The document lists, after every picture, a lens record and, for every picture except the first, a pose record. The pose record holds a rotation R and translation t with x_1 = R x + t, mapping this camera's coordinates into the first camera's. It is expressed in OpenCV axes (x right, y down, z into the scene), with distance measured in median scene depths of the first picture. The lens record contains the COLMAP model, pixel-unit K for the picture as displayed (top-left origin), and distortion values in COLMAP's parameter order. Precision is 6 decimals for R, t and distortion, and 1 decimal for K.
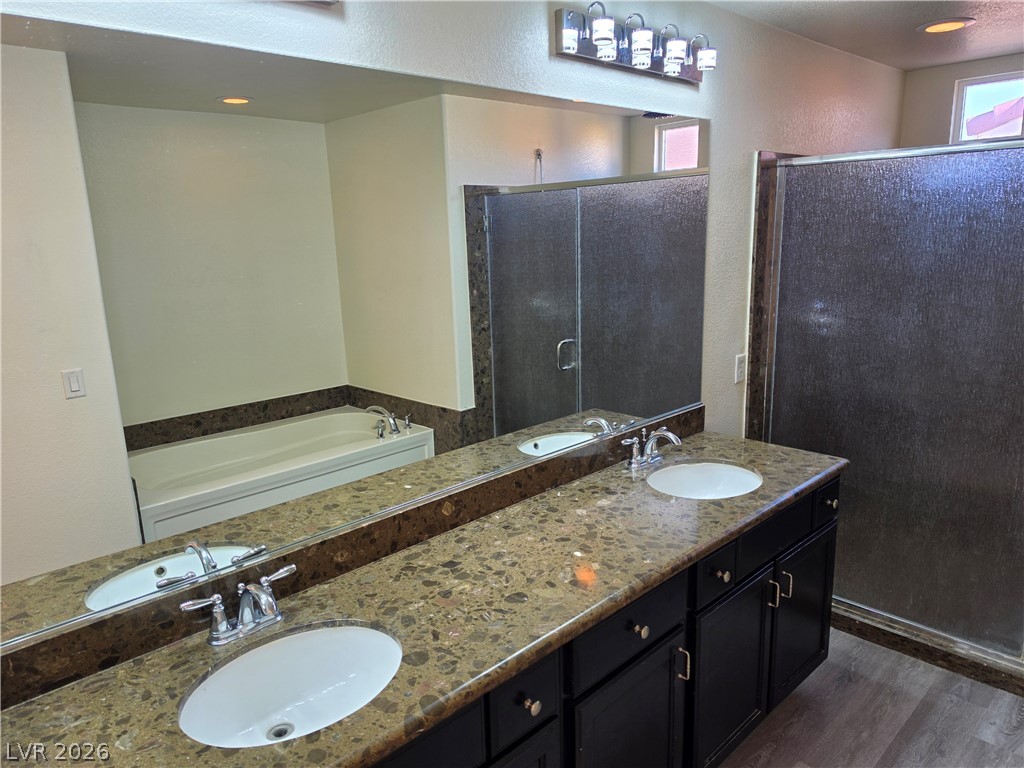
lens RADIAL K [[712.6, 0, 512.2], [0, 712.6, 384.5], [0, 0, 1]] dist [0.045497, -0.053151]
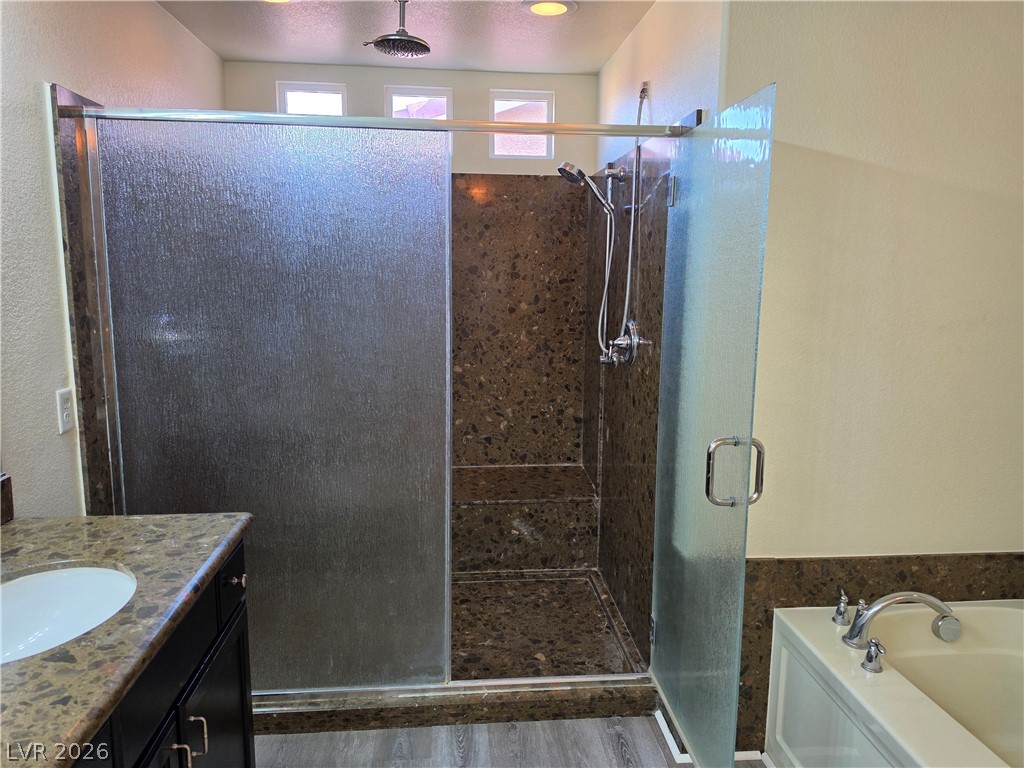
lens RADIAL K [[712.6, 0, 508.1], [0, 712.6, 375.2], [0, 0, 1]] dist [0.045497, -0.053151]
pose [[0.634974, -0.084089, 0.767943, 0.080059], [0.139890, 0.990141, -0.007248, 0.007721], [-0.759762, 0.112030, 0.640477, 0.291610]]
